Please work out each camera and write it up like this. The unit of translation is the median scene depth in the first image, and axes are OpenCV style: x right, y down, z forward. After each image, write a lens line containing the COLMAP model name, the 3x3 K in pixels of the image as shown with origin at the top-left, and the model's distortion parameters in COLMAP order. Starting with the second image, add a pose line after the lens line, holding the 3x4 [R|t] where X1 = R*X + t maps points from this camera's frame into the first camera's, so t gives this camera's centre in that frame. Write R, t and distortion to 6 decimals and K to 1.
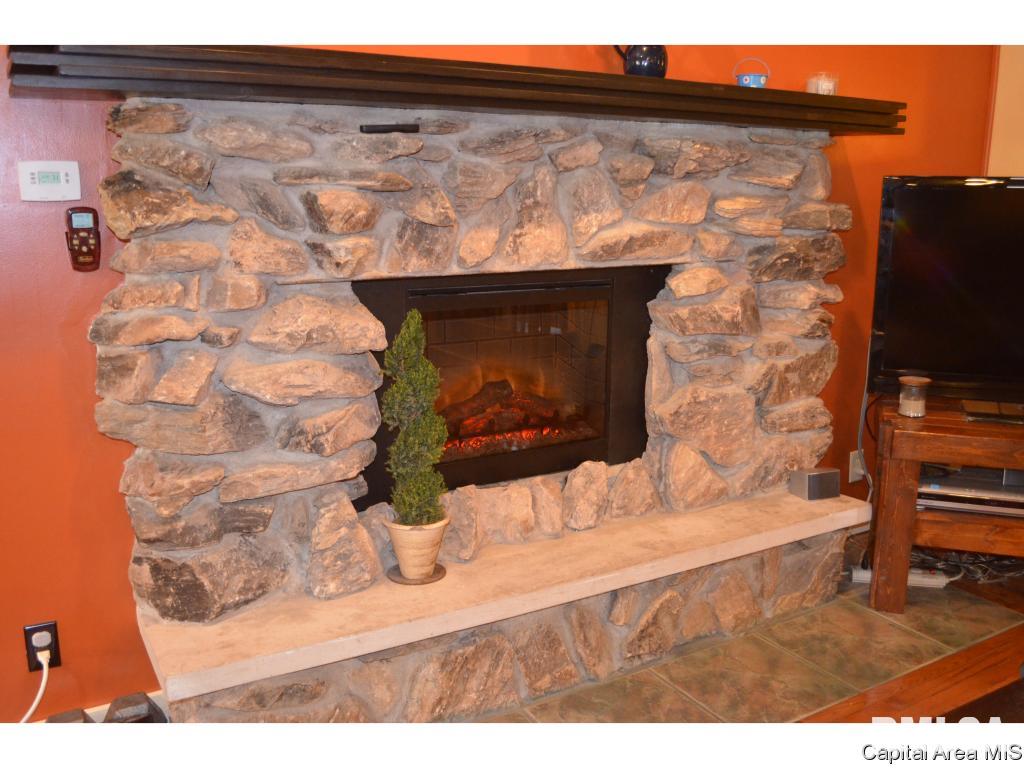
lens RADIAL K [[908.8, 0, 512.0], [0, 908.8, 384.0], [0, 0, 1]] dist [-0.076446, 0.004337]
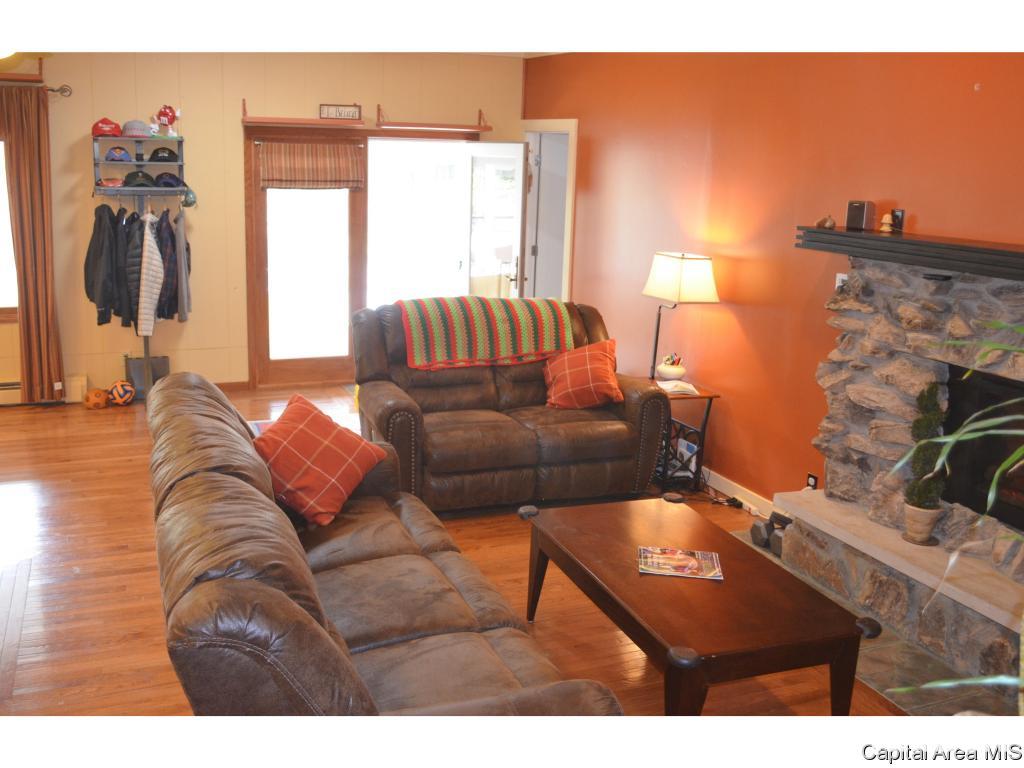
lens RADIAL K [[908.8, 0, 512.0], [0, 908.8, 384.0], [0, 0, 1]] dist [-0.076446, 0.004337]
pose [[-0.119371, 0.219574, -0.968265, 1.557406], [-0.236486, 0.940882, 0.242519, -0.286123], [0.964274, 0.257931, -0.060388, 0.324716]]
